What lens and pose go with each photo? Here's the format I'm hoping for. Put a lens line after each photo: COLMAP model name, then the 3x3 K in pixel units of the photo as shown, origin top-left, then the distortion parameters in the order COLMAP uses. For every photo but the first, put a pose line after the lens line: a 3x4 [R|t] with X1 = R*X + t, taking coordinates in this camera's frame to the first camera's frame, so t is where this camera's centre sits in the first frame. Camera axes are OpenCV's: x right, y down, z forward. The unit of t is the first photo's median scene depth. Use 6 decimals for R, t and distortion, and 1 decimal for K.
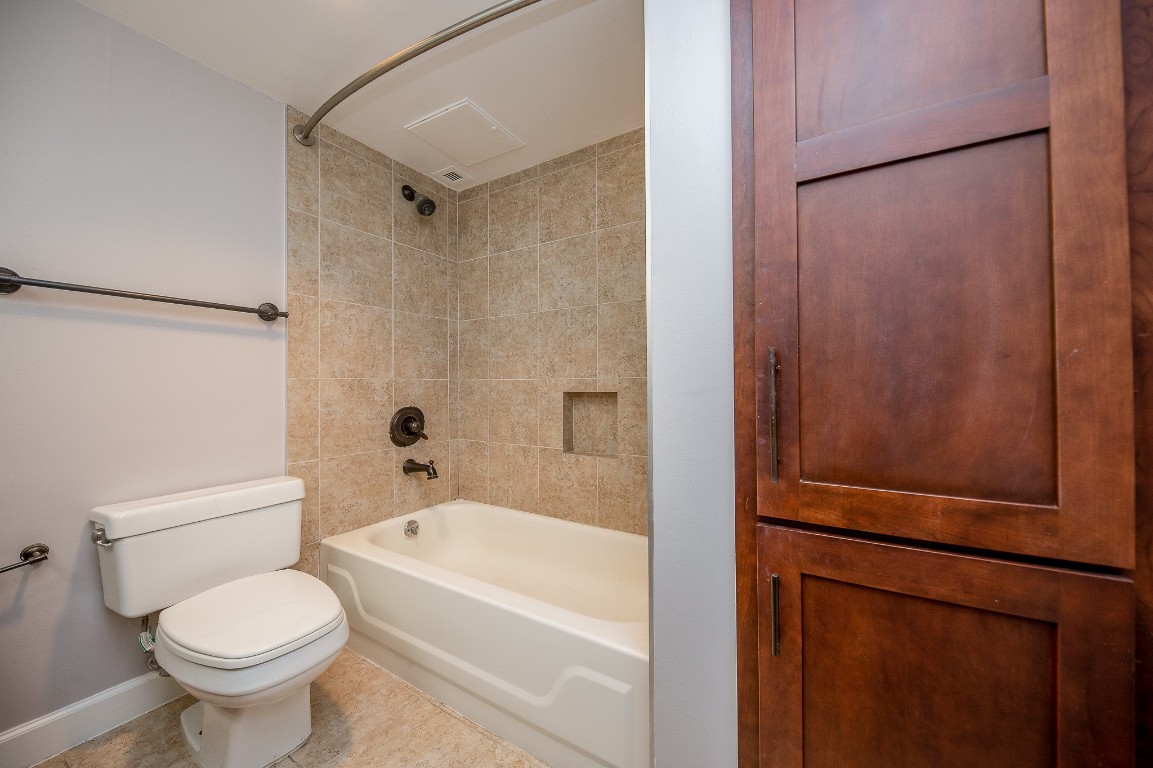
lens RADIAL K [[409.2, 0, 579.5], [0, 409.2, 381.7], [0, 0, 1]] dist [0.013169, -0.008295]
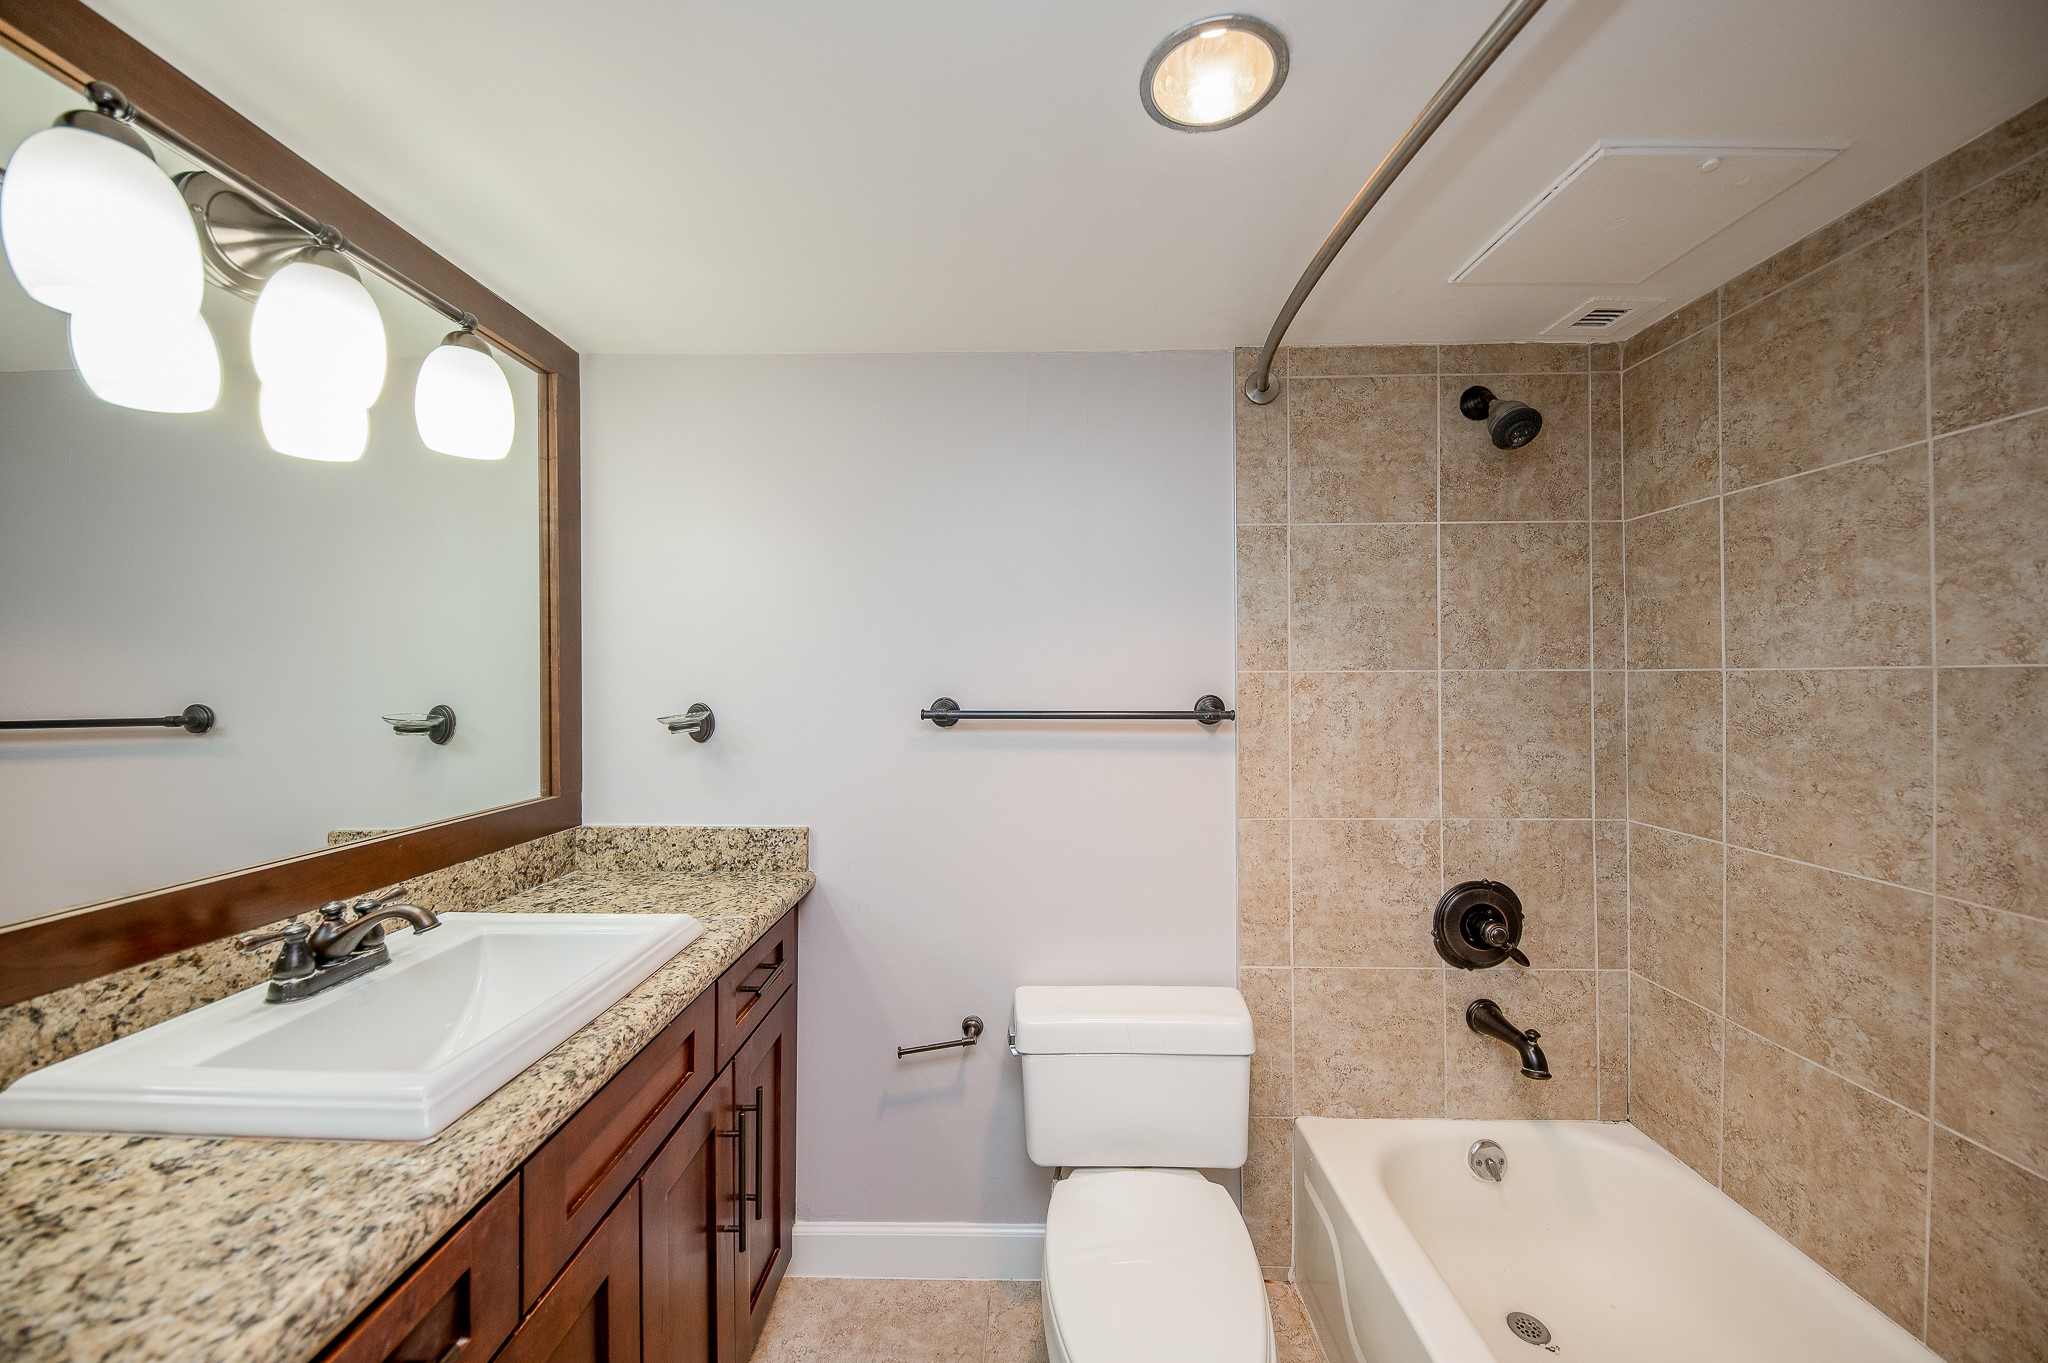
lens RADIAL K [[726.8, 0, 1029.3], [0, 726.8, 677.4], [0, 0, 1]] dist [0.013169, -0.008295]
pose [[0.504495, -0.000431, -0.863414, 0.023075], [0.007446, 0.999965, 0.003852, -0.172740], [0.863382, -0.008372, 0.504481, 0.182336]]
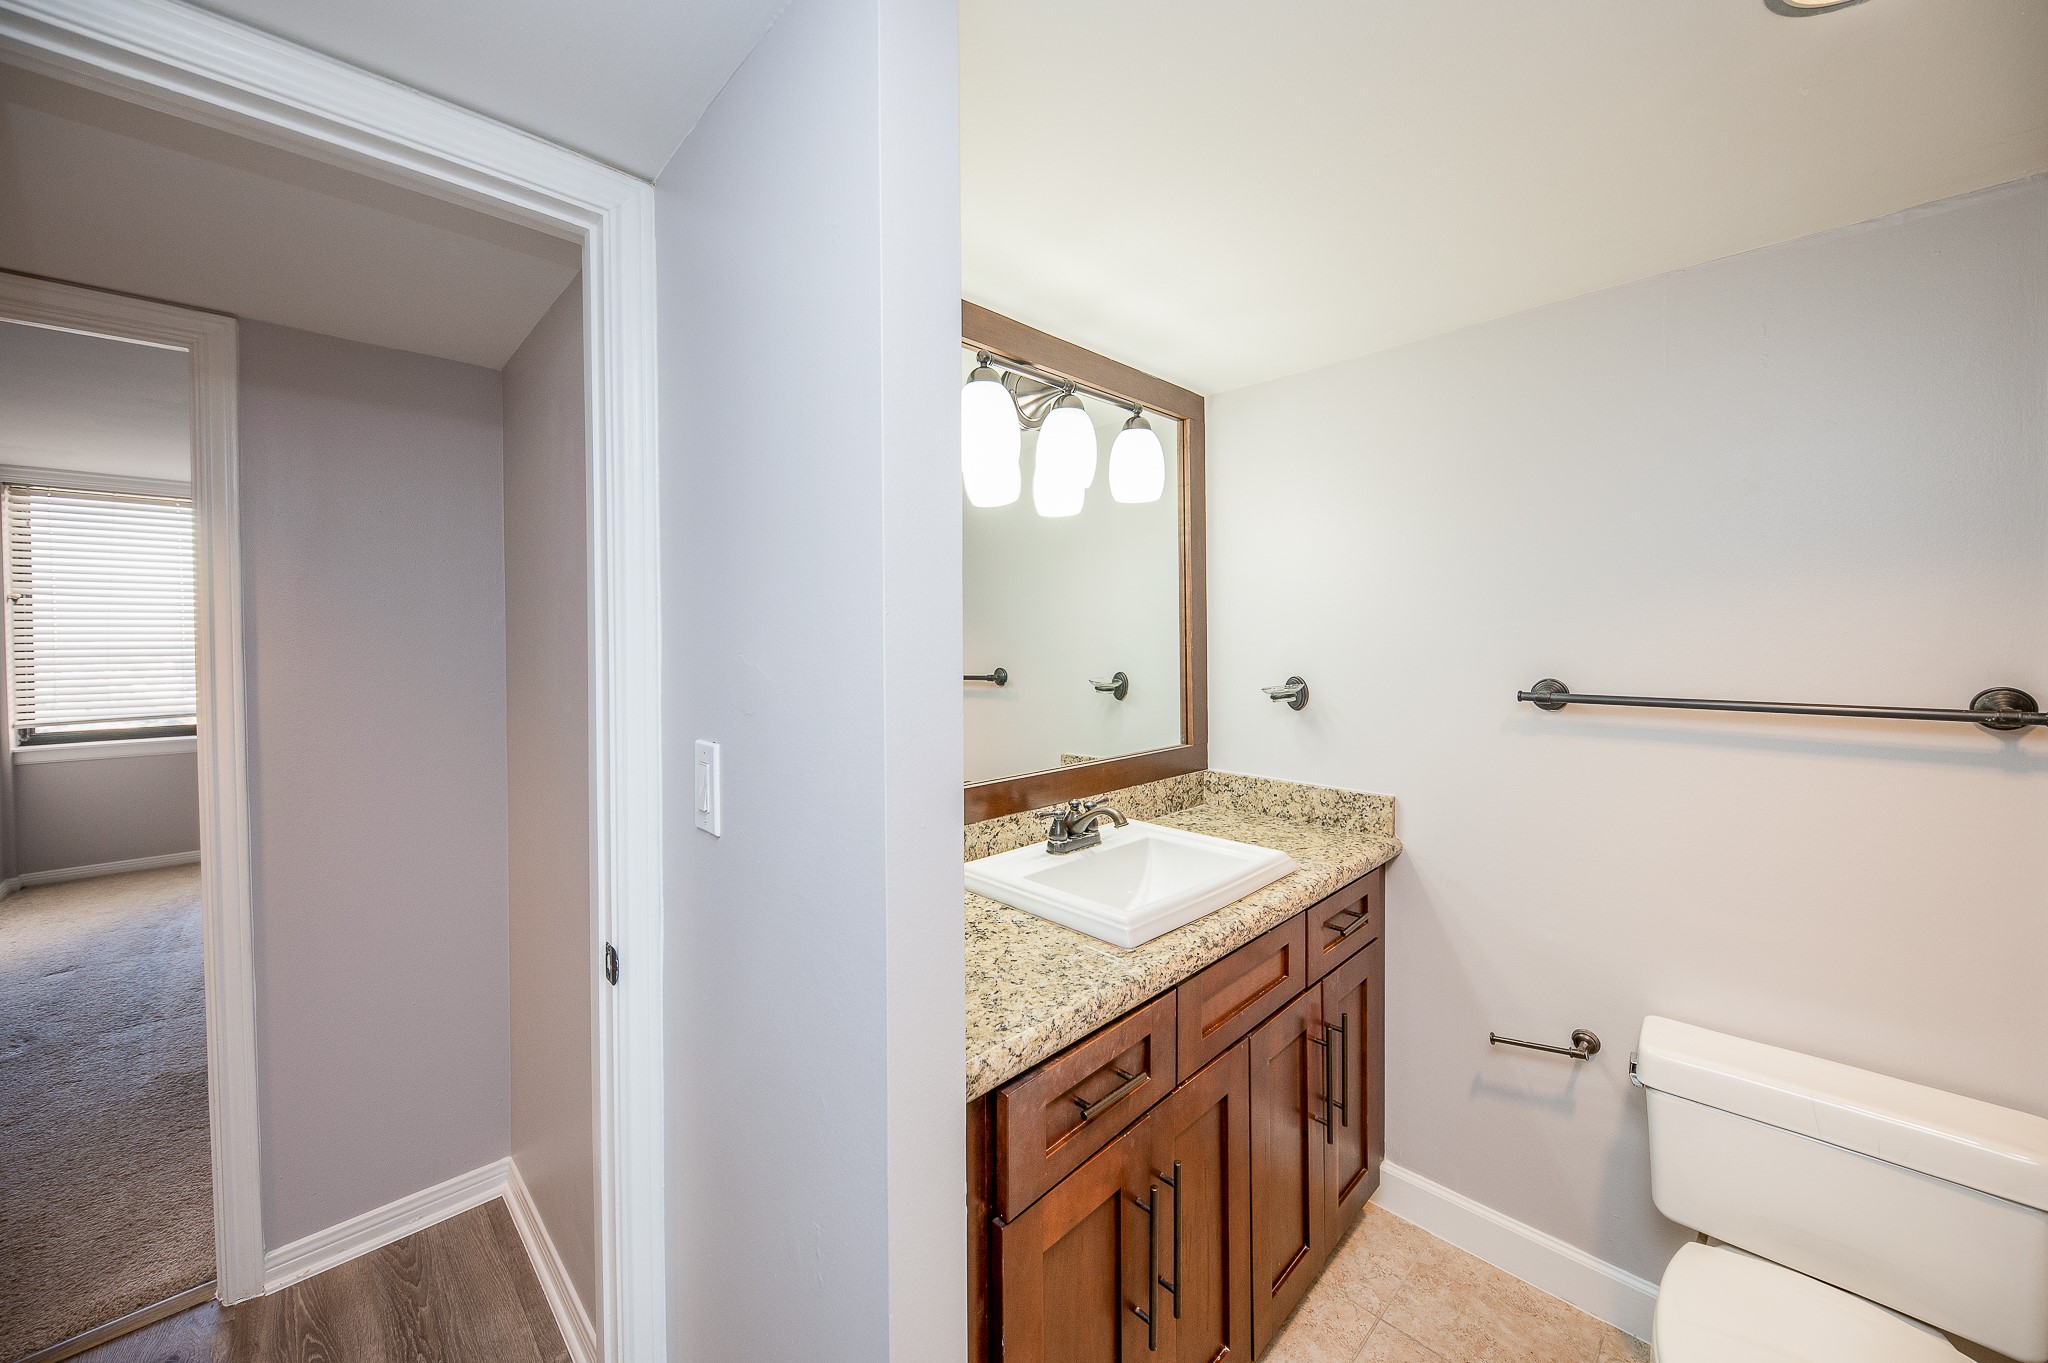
lens RADIAL K [[765.9, 0, 1029.7], [0, 765.9, 644.1], [0, 0, 1]] dist [0.001660, -0.000002]
pose [[-0.243704, 0.012269, -0.969772, 0.178884], [0.016132, 0.999833, 0.008595, -0.199509], [0.969716, -0.013550, -0.243861, 0.182810]]
